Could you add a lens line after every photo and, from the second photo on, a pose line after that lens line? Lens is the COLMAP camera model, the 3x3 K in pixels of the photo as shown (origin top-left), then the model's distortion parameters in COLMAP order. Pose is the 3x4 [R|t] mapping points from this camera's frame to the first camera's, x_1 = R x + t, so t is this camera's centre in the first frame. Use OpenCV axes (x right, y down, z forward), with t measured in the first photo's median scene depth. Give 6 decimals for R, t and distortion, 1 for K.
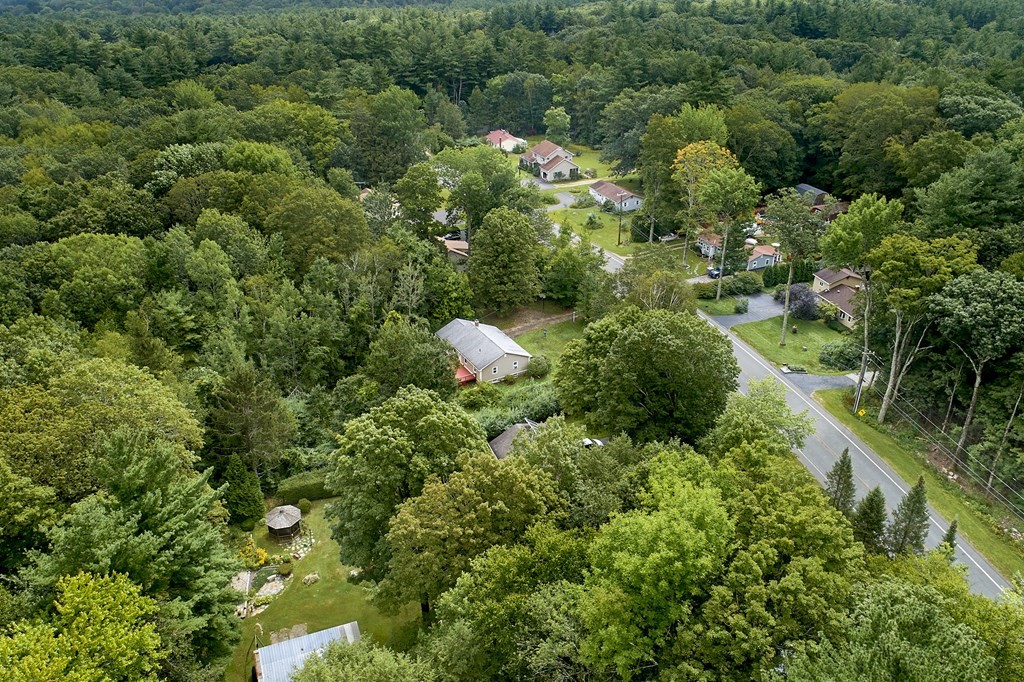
lens RADIAL K [[750.3, 0, 512.0], [0, 750.3, 341.0], [0, 0, 1]] dist [-0.006933, -0.000363]
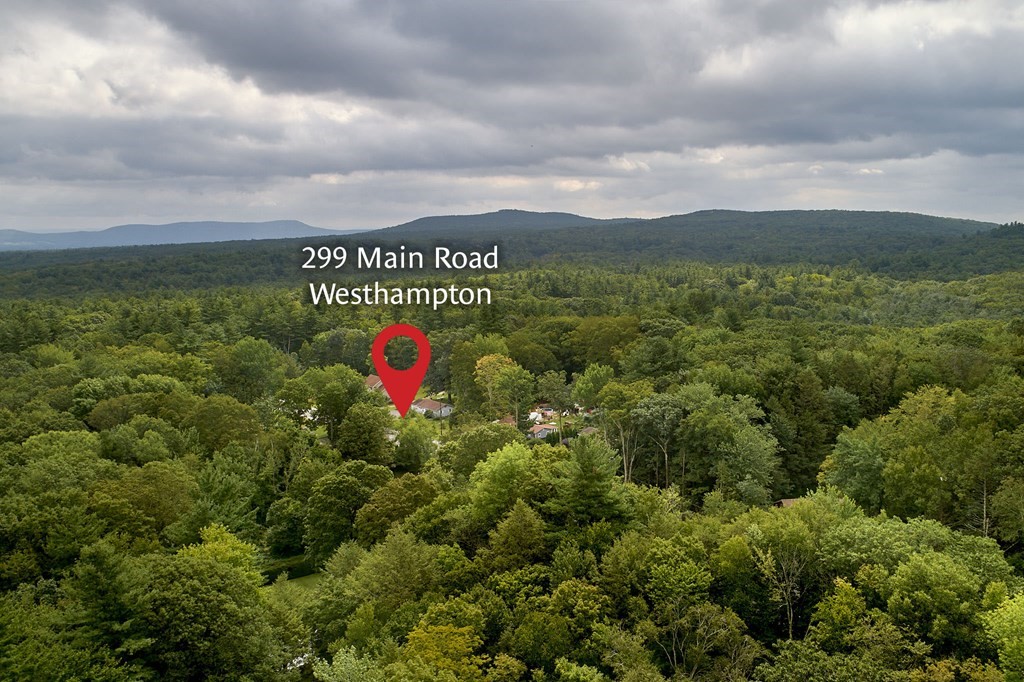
lens RADIAL K [[750.3, 0, 512.0], [0, 750.3, 341.0], [0, 0, 1]] dist [-0.006933, -0.000363]
pose [[0.961239, -0.046689, 0.271734, -0.106951], [0.136650, 0.936670, -0.322453, 0.188211], [-0.239470, 0.347086, 0.906744, -0.347213]]
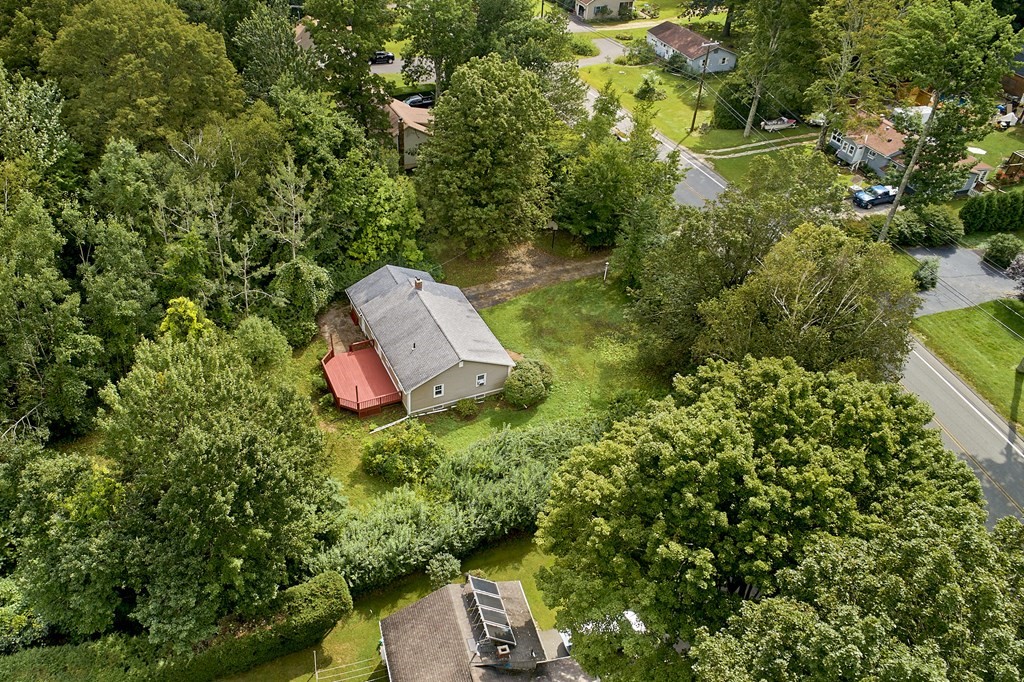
lens RADIAL K [[763.7, 0, 444.9], [0, 763.7, 337.4], [0, 0, 1]] dist [-0.003056, -0.003433]
pose [[0.991348, 0.088749, -0.096707, 0.022510], [-0.070367, 0.981292, 0.179205, -0.071756], [0.110802, -0.170850, 0.979047, 0.403528]]
